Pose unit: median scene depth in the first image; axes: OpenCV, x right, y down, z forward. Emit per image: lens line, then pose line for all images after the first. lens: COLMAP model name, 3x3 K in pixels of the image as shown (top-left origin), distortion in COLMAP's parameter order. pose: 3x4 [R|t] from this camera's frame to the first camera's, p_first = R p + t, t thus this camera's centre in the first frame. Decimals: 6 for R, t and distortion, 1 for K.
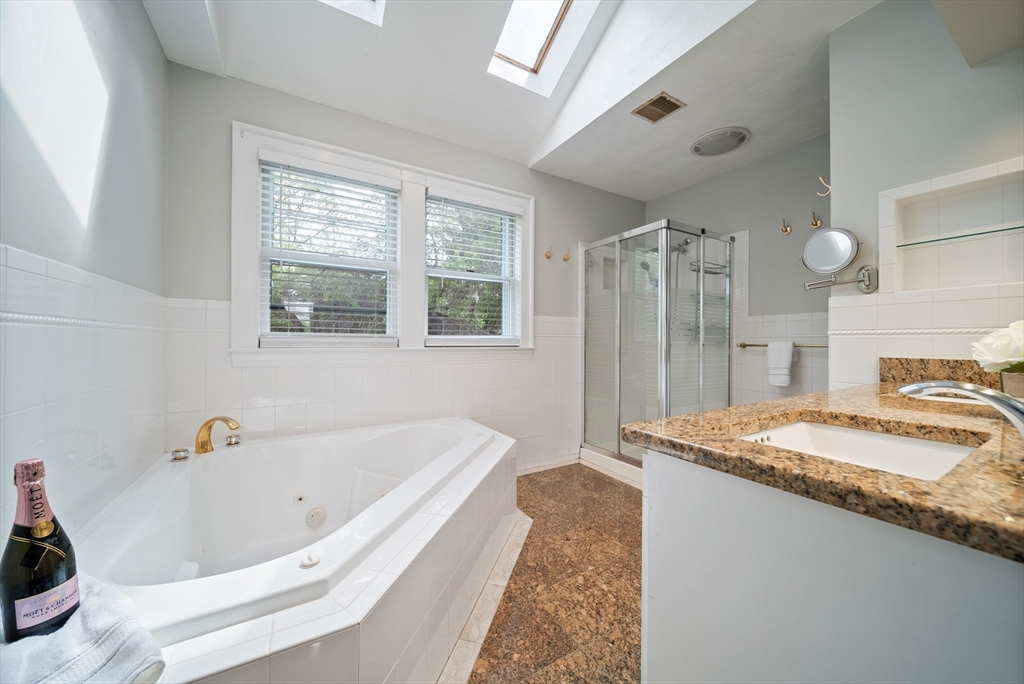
lens RADIAL K [[361.3, 0, 513.2], [0, 361.3, 343.0], [0, 0, 1]] dist [-0.001114, -0.000181]
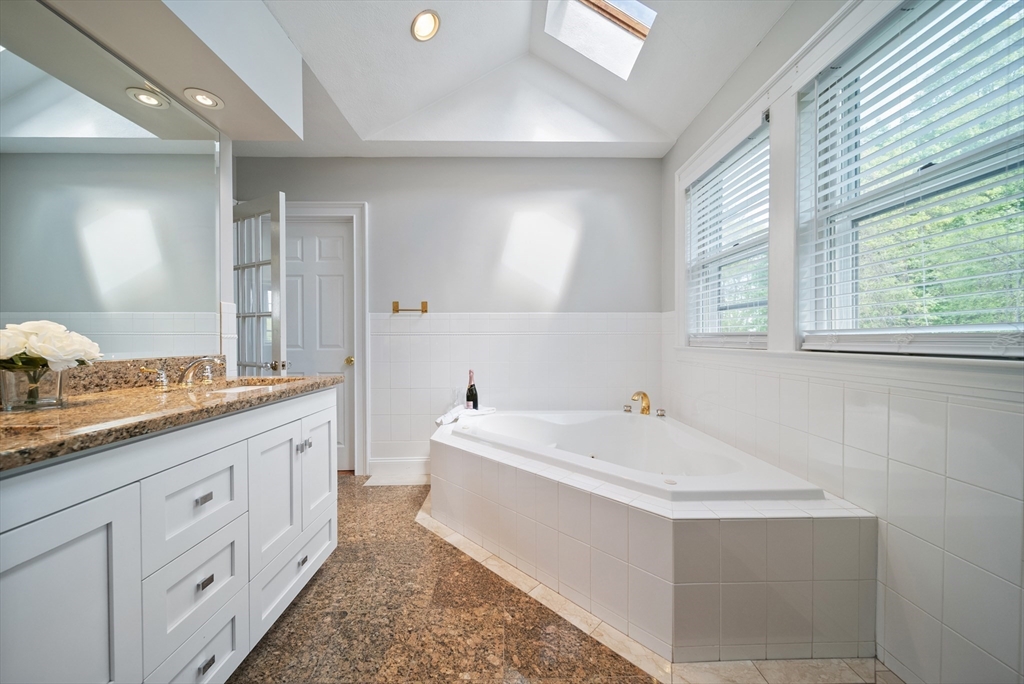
lens RADIAL K [[361.3, 0, 513.2], [0, 361.3, 343.0], [0, 0, 1]] dist [-0.001114, -0.000181]
pose [[-0.496907, 0.005195, -0.867788, 0.962477], [-0.006612, 0.999930, 0.009772, -0.009030], [0.867779, 0.010594, -0.496838, 1.659482]]
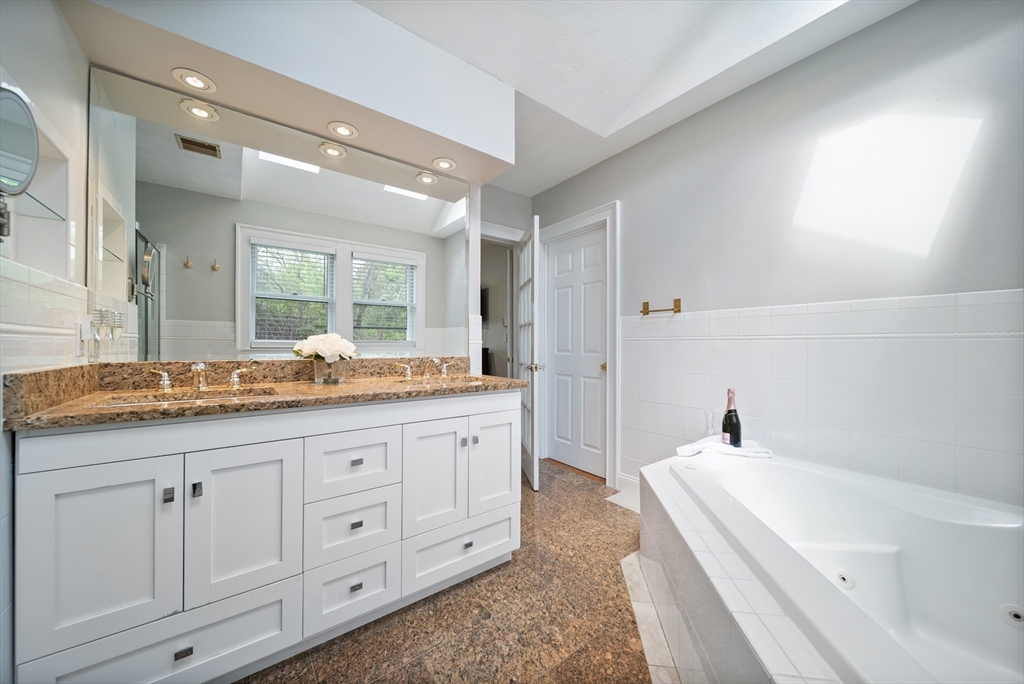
lens RADIAL K [[361.3, 0, 513.2], [0, 361.3, 343.0], [0, 0, 1]] dist [-0.001114, -0.000181]
pose [[-0.993832, -0.009320, -0.110500, 0.356843], [-0.009786, 0.999945, 0.003679, -0.016142], [0.110459, 0.004738, -0.993869, 1.779760]]
